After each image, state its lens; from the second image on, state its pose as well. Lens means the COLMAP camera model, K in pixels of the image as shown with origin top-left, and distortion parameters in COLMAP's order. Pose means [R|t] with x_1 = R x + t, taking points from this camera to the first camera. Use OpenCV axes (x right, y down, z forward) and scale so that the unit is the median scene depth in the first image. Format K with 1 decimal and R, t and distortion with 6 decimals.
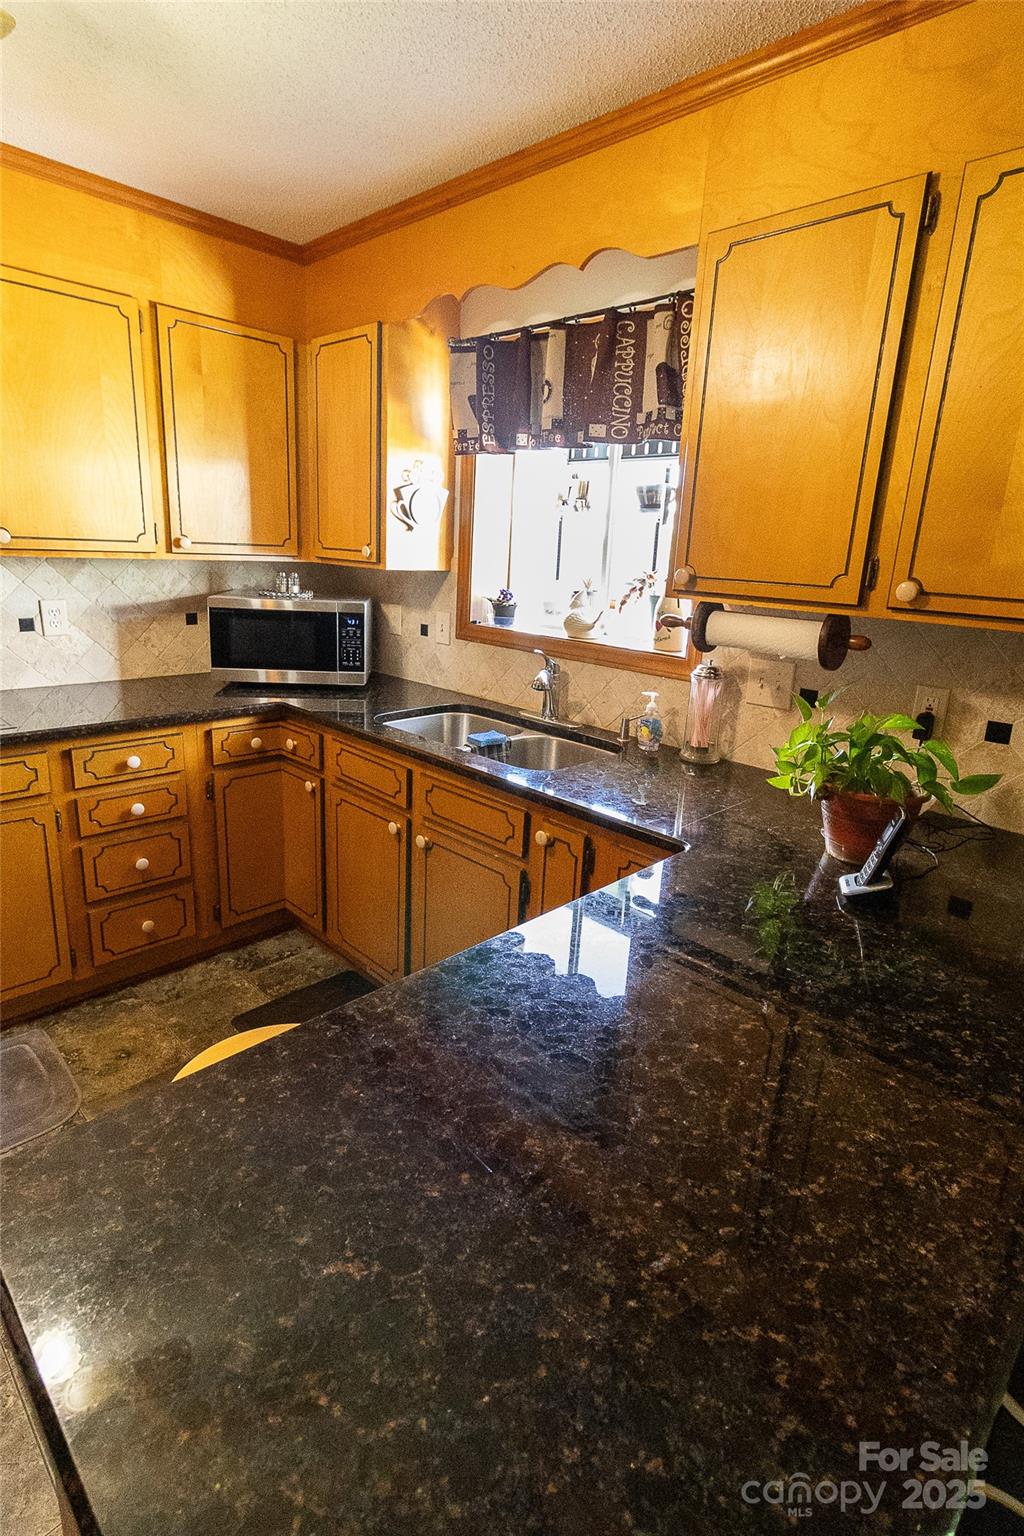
lens RADIAL K [[774.0, 0, 508.3], [0, 774.0, 758.7], [0, 0, 1]] dist [-0.004828, 0.000482]
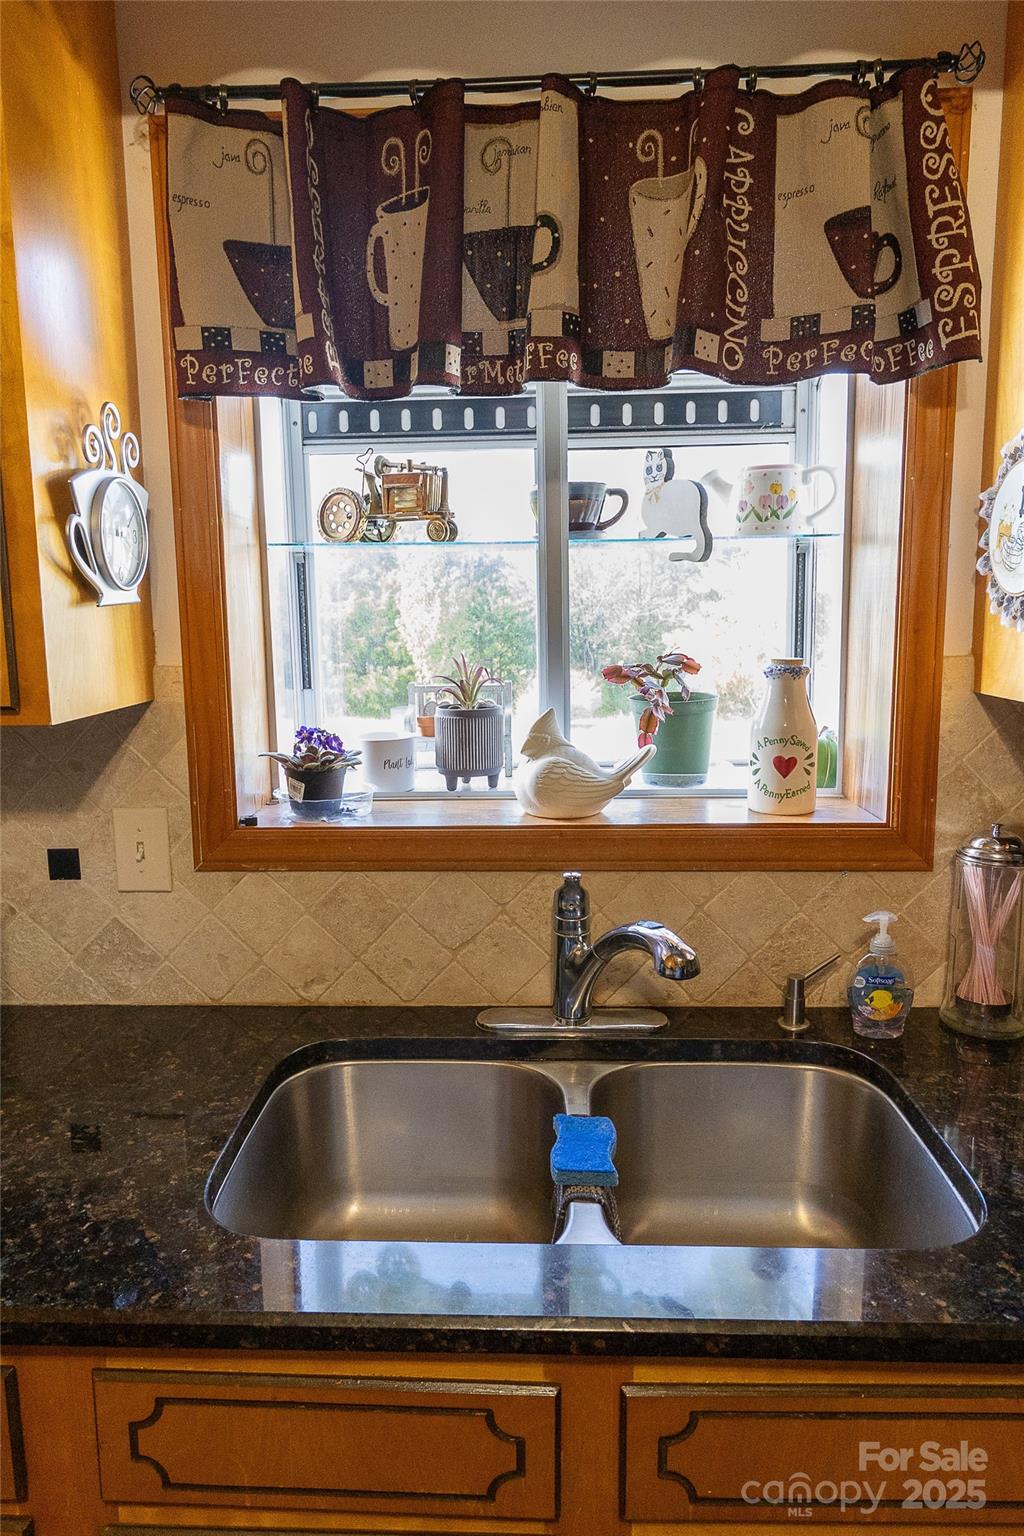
lens RADIAL K [[1037.1, 0, 511.3], [0, 1037.1, 763.6], [0, 0, 1]] dist [0.008363, -0.000034]
pose [[0.737267, -0.152030, 0.658273, -0.318744], [0.226385, 0.973615, -0.028692, -0.178015], [-0.636543, 0.170177, 0.752232, 0.577032]]
